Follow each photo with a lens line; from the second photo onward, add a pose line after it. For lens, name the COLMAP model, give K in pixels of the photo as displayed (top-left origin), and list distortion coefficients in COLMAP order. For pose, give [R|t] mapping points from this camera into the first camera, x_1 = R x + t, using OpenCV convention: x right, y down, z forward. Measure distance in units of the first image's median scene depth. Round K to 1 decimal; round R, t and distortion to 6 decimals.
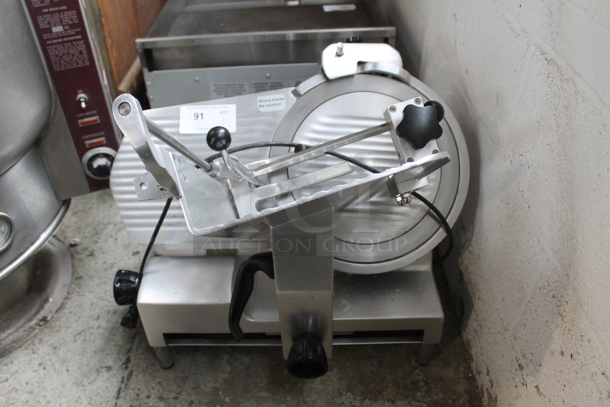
lens RADIAL K [[519.9, 0, 305.0], [0, 519.9, 203.5], [0, 0, 1]] dist [-0.166458, 0.129411]
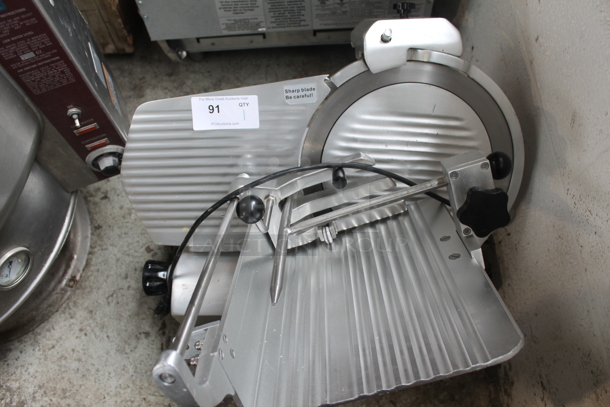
lens RADIAL K [[519.9, 0, 305.0], [0, 519.9, 203.5], [0, 0, 1]] dist [-0.166458, 0.129411]
pose [[0.999948, -0.009832, -0.002662, -0.056565], [0.009998, 0.897513, 0.440874, -0.398359], [-0.001946, -0.440878, 0.897565, 0.173227]]
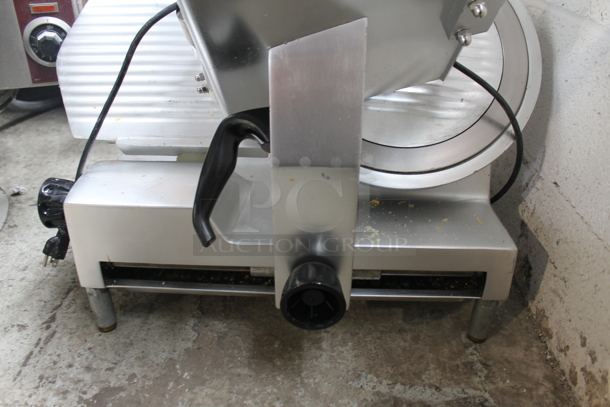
lens RADIAL K [[519.9, 0, 305.0], [0, 519.9, 203.5], [0, 0, 1]] dist [-0.166458, 0.129411]
pose [[0.998705, 0.050835, -0.002127, -0.008784], [-0.050555, 0.986751, -0.154164, 0.256027], [-0.005738, 0.154072, 0.988043, 0.306266]]
